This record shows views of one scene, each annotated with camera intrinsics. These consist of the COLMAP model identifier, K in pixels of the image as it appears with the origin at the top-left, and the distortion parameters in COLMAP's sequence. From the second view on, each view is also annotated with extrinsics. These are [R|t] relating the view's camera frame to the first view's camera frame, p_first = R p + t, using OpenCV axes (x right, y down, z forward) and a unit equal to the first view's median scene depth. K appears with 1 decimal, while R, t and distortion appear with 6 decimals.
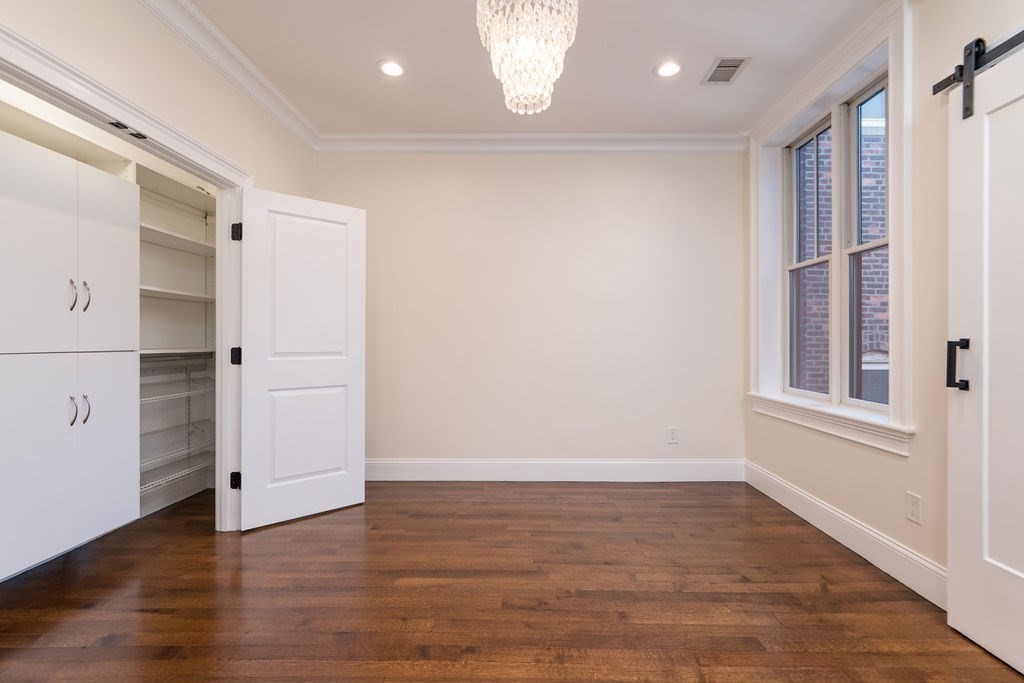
lens RADIAL K [[469.8, 0, 516.1], [0, 469.8, 334.9], [0, 0, 1]] dist [-0.008133, 0.001624]
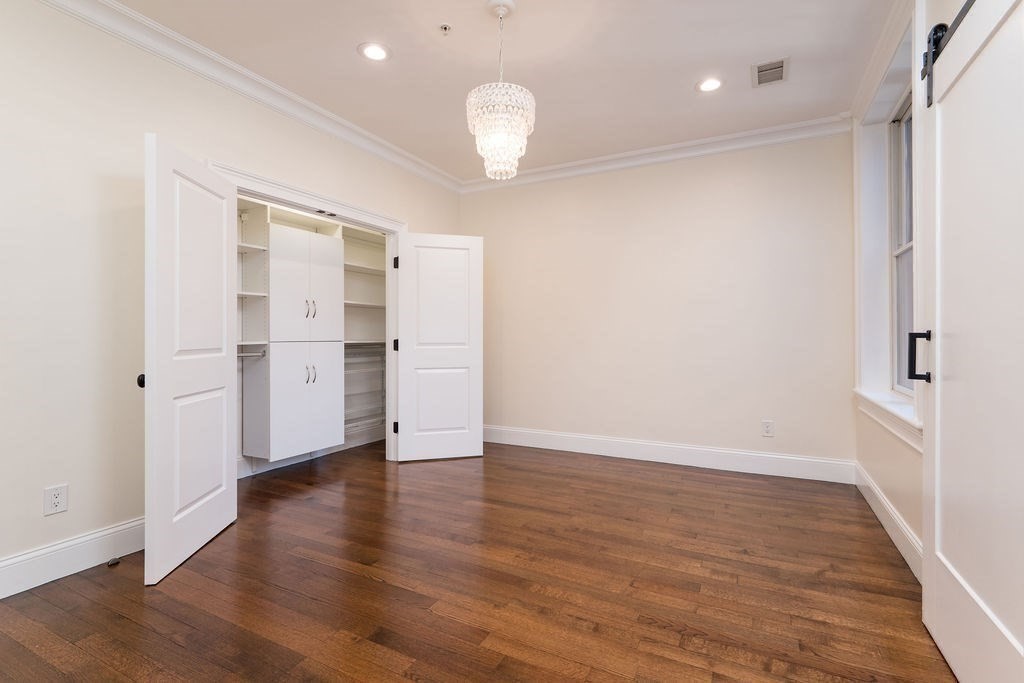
lens RADIAL K [[469.8, 0, 519.1], [0, 469.8, 330.7], [0, 0, 1]] dist [-0.008133, 0.001624]
pose [[0.895845, -0.007016, -0.444312, 0.566235], [0.008009, 0.999968, 0.000358, 0.002097], [0.444295, -0.003879, 0.895872, -0.233469]]
